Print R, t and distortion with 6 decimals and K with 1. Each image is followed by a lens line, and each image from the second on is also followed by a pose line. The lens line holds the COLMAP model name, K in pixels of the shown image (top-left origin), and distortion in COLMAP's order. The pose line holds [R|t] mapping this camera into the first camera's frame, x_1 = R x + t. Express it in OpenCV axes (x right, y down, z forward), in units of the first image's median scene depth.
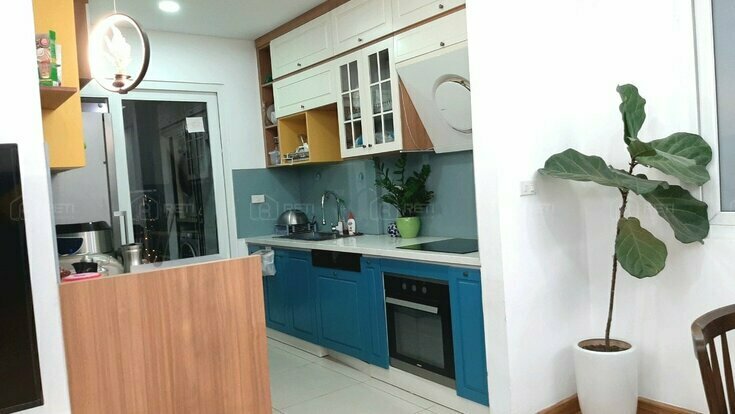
lens RADIAL K [[581.9, 0, 367.5], [0, 581.9, 207.0], [0, 0, 1]] dist [0.002425, -0.001687]
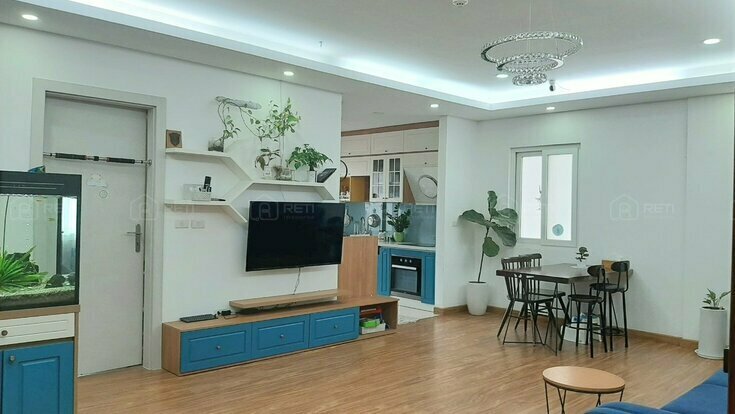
lens RADIAL K [[581.9, 0, 367.5], [0, 581.9, 207.0], [0, 0, 1]] dist [0.002425, -0.001687]
pose [[0.984902, 0.088740, 0.148636, -0.489954], [-0.082650, 0.995485, -0.046673, 0.047605], [-0.152106, 0.033684, 0.987790, -1.475532]]
